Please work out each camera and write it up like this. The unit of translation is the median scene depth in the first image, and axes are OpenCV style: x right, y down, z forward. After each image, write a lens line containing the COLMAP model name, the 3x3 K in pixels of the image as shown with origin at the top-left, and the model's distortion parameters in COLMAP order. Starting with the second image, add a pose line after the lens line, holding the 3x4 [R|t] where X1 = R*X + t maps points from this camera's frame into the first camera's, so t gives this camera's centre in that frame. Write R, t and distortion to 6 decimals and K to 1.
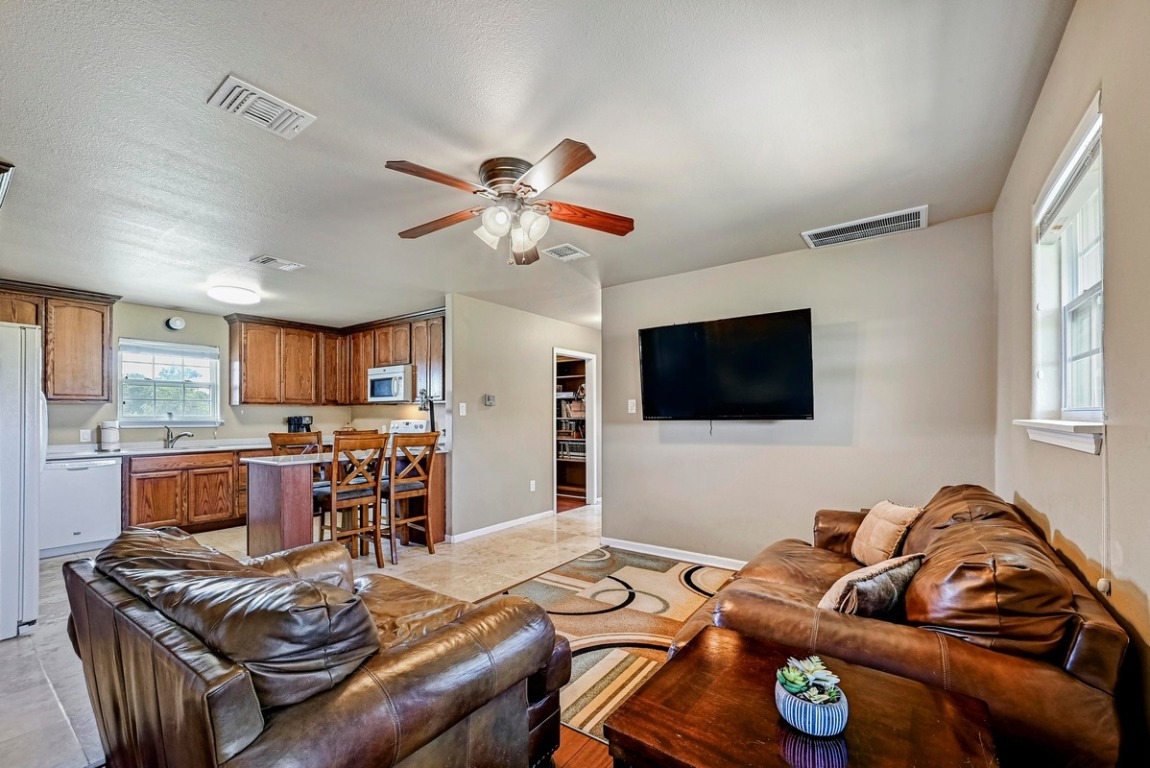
lens RADIAL K [[466.6, 0, 558.9], [0, 466.6, 411.2], [0, 0, 1]] dist [0.001215, 0.000249]
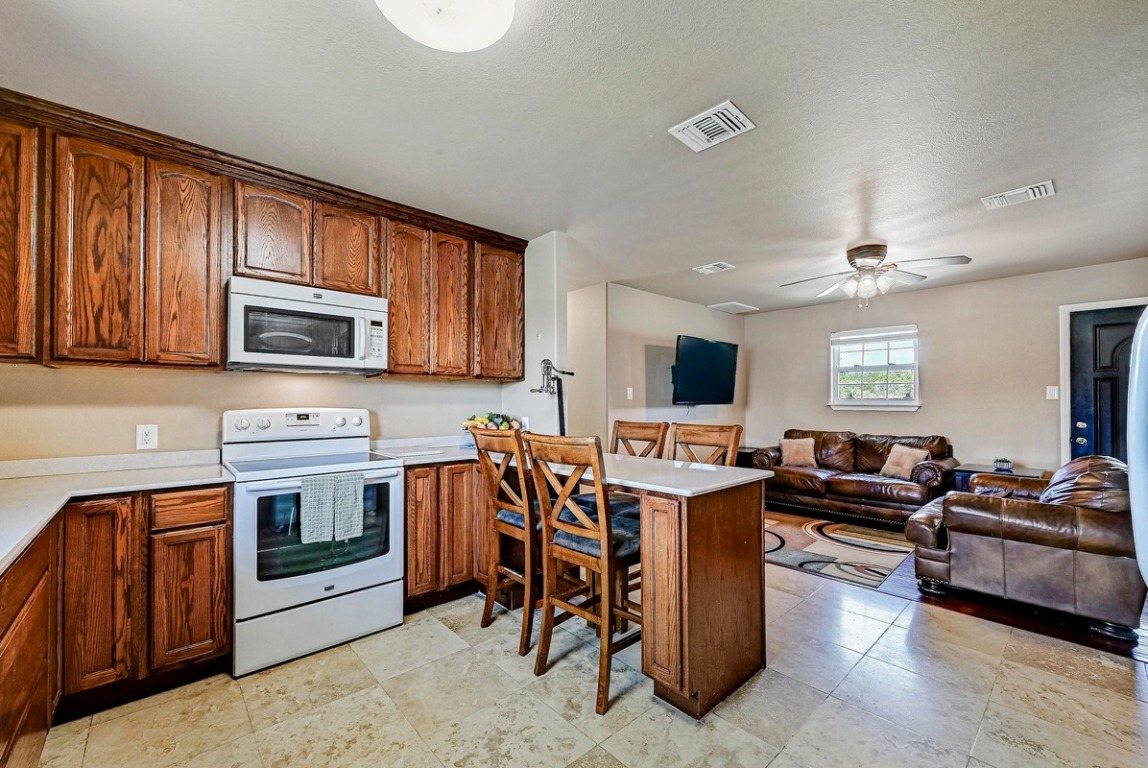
lens RADIAL K [[468.2, 0, 571.7], [0, 468.2, 398.9], [0, 0, 1]] dist [0.000121, 0.000095]
pose [[0.195524, 0.012349, 0.980621, -0.834591], [-0.008516, 0.999904, -0.010894, 0.013401], [-0.980662, -0.006221, 0.195610, 0.746985]]
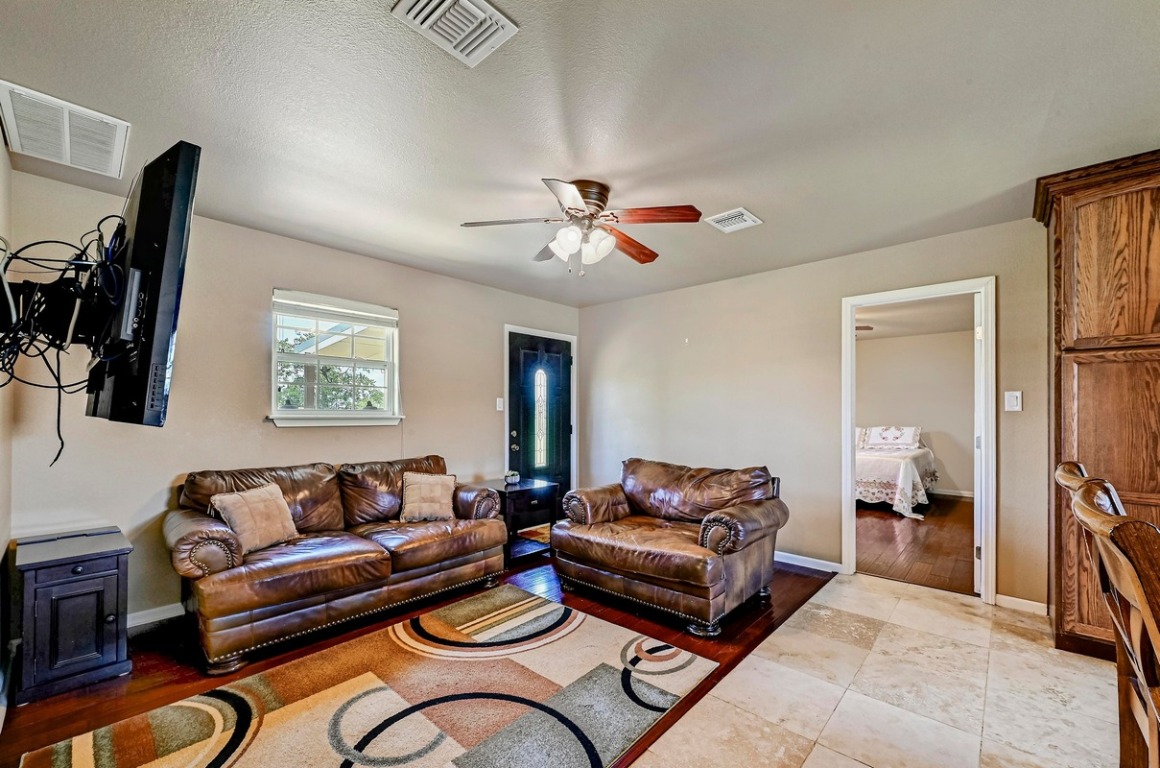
lens RADIAL K [[463.5, 0, 581.5], [0, 463.5, 411.4], [0, 0, 1]] dist [-0.000043, -0.000004]
pose [[-0.995897, 0.004780, 0.090371, -0.088592], [0.003744, 0.999925, -0.011628, 0.009719], [-0.090420, -0.011242, -0.995840, 0.928664]]
